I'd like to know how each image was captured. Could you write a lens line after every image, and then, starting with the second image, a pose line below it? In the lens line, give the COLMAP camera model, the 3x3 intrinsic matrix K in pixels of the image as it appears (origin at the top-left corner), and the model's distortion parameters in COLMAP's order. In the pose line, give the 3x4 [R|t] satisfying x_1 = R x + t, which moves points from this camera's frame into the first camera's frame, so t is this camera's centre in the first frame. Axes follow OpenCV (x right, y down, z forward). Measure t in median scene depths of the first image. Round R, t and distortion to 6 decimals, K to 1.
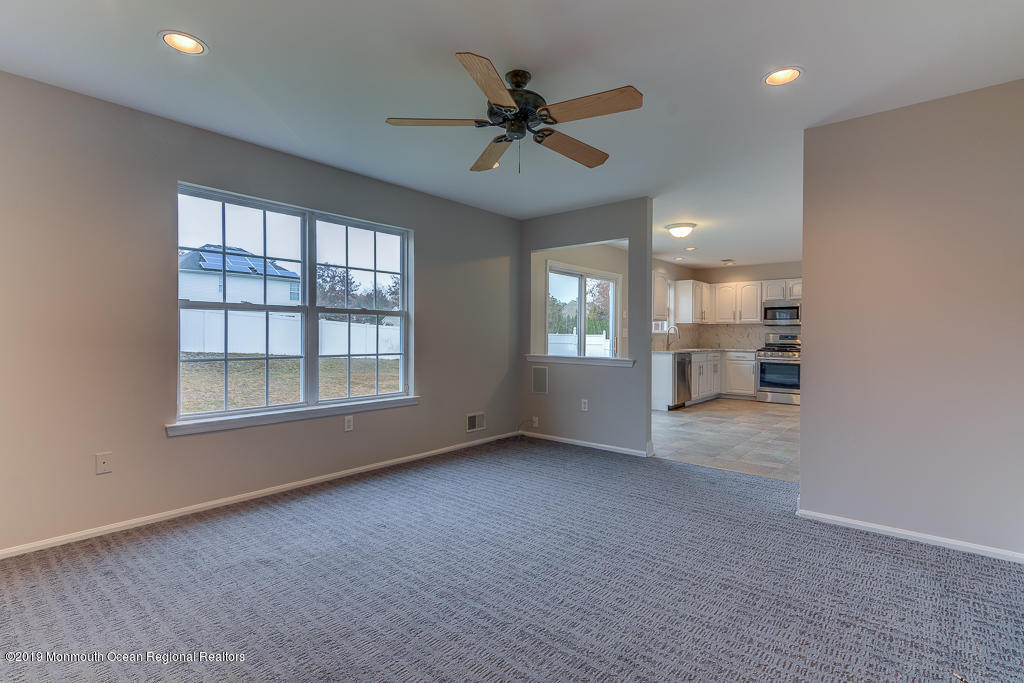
lens RADIAL K [[479.1, 0, 514.7], [0, 479.1, 338.2], [0, 0, 1]] dist [0.031104, -0.001445]
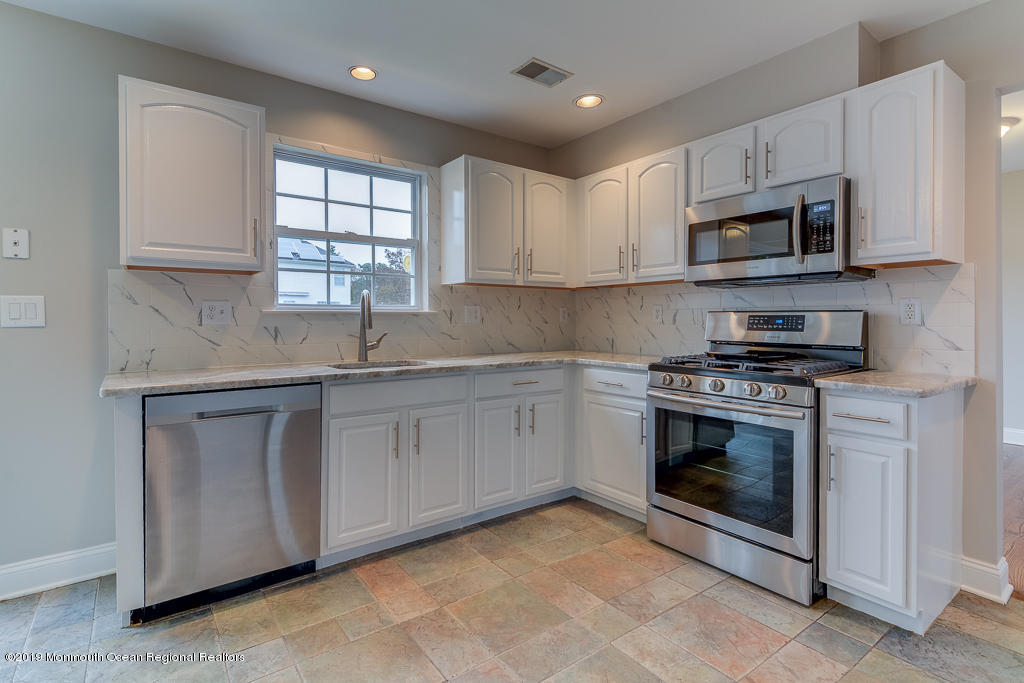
lens RADIAL K [[479.1, 0, 522.4], [0, 479.1, 321.4], [0, 0, 1]] dist [0.031104, -0.001445]
pose [[0.978936, -0.007649, -0.204022, 0.469369], [0.006843, 0.999966, -0.004656, -0.001746], [0.204050, 0.003162, 0.978955, 0.670121]]
